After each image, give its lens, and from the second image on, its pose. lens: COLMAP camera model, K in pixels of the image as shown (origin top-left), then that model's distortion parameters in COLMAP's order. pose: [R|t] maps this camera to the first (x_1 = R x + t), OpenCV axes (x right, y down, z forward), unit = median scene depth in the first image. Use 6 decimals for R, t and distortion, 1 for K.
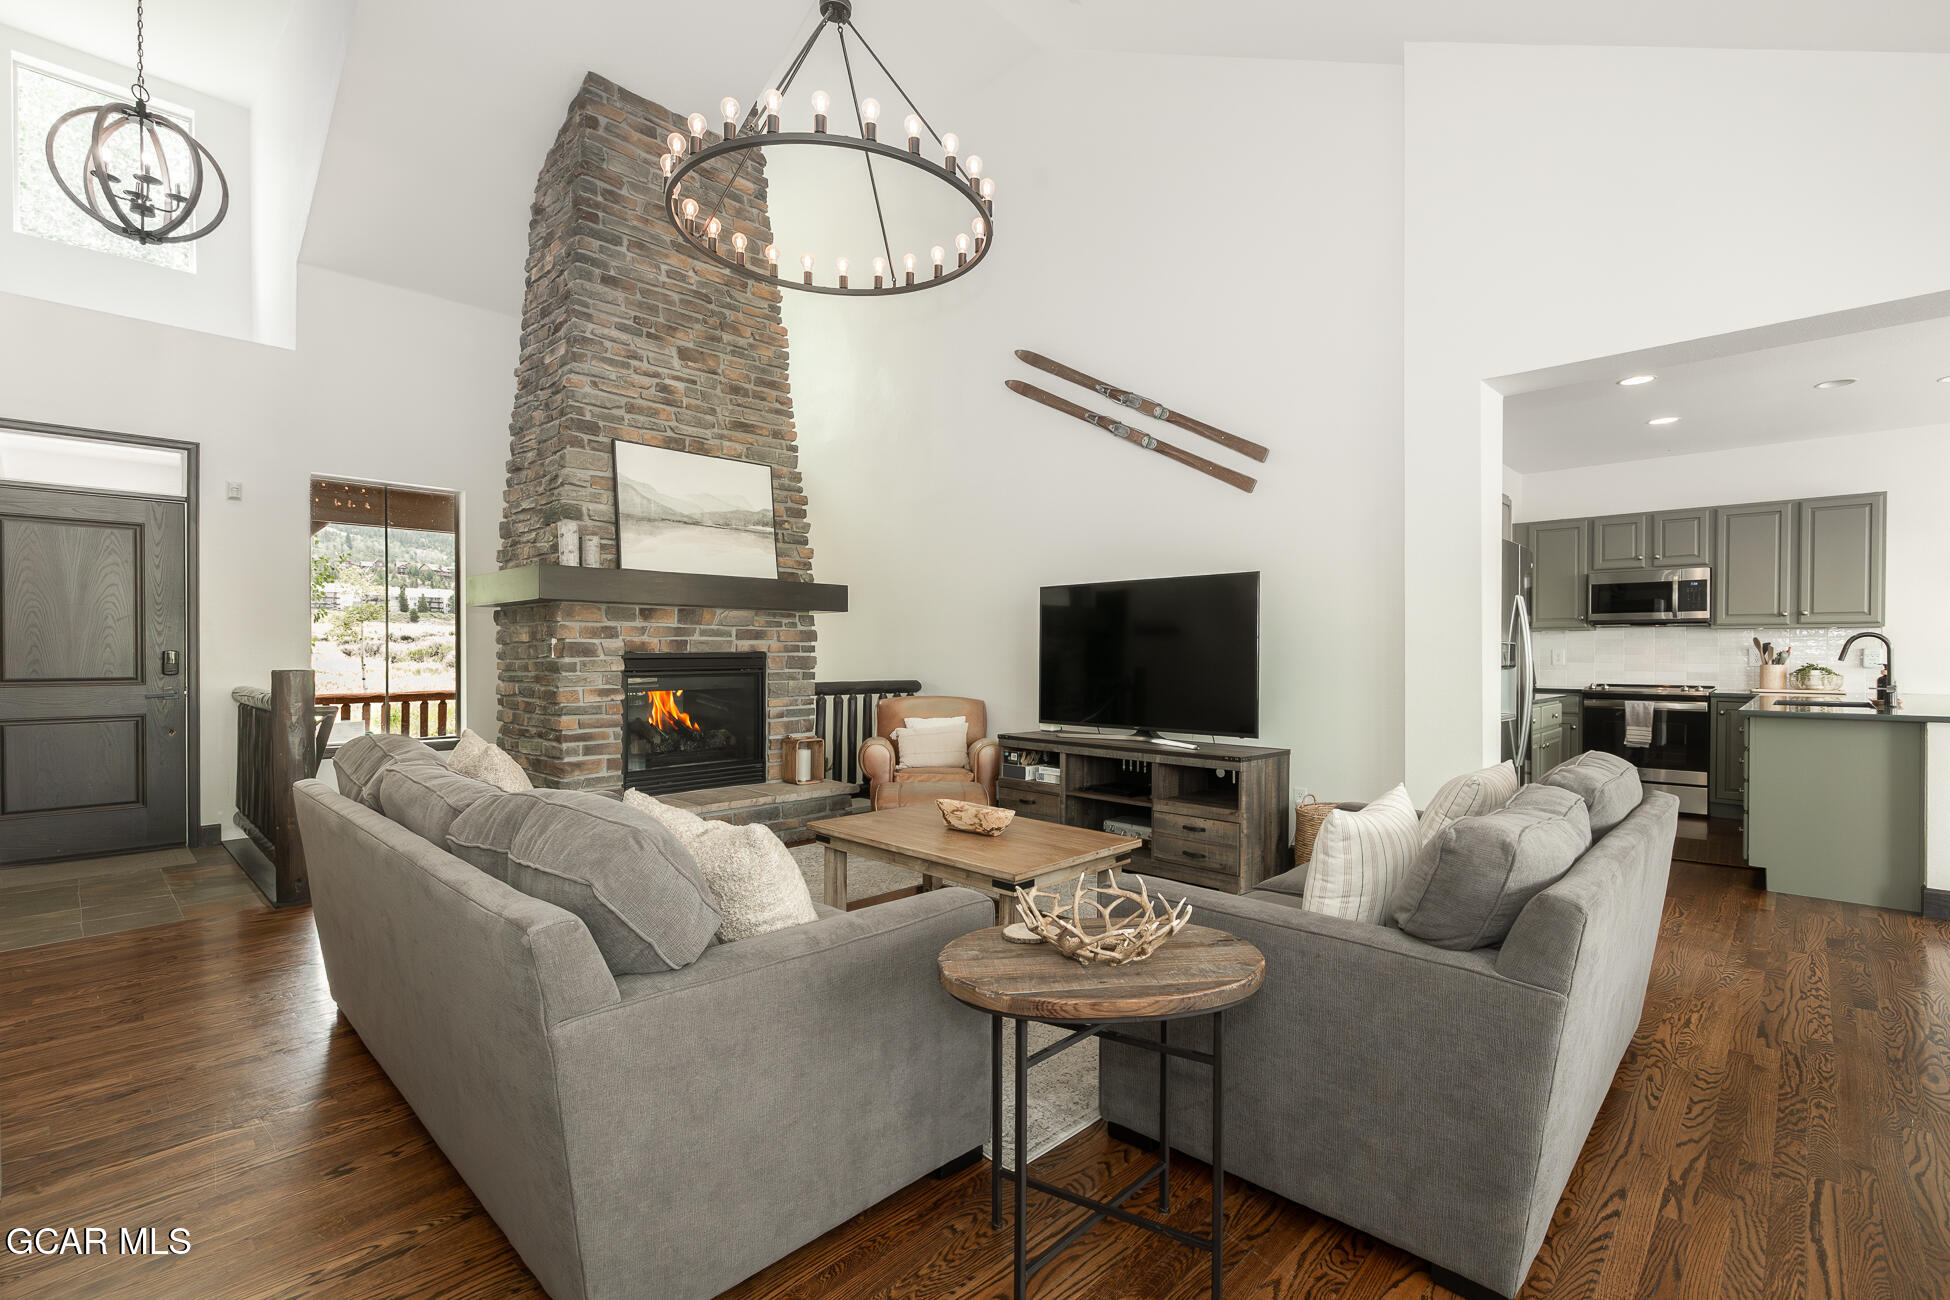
lens RADIAL K [[871.6, 0, 988.3], [0, 871.6, 647.6], [0, 0, 1]] dist [0.000553, 0.000873]
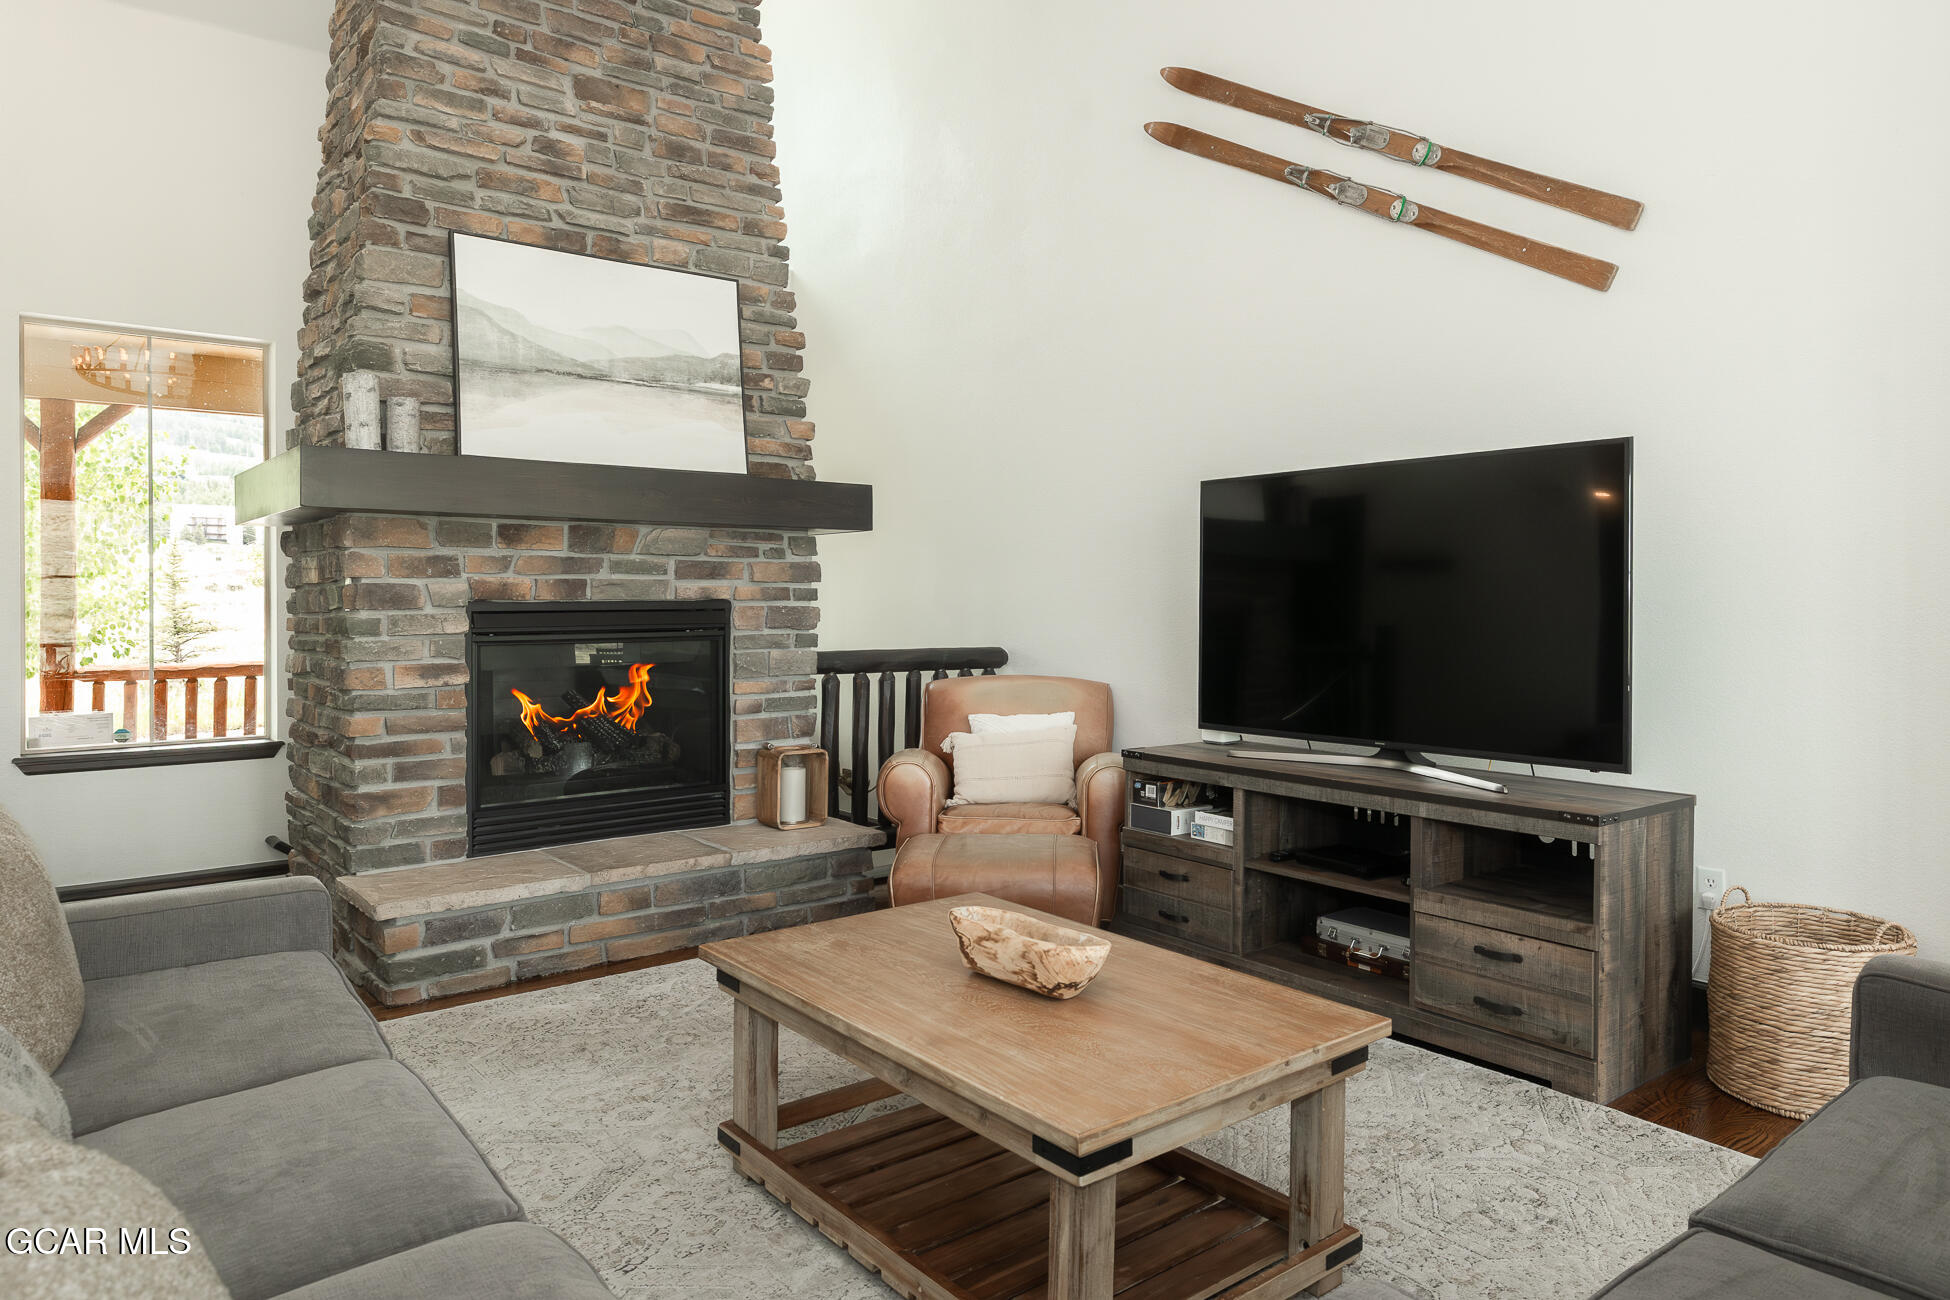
lens RADIAL K [[1244.9, 0, 1036.6], [0, 1244.9, 596.3], [0, 0, 1]] dist [0.000778, 0.000263]
pose [[0.994779, -0.001701, -0.102038, 0.036925], [0.002034, 0.999993, 0.003164, 0.000310], [0.102032, -0.003355, 0.994775, 0.210902]]
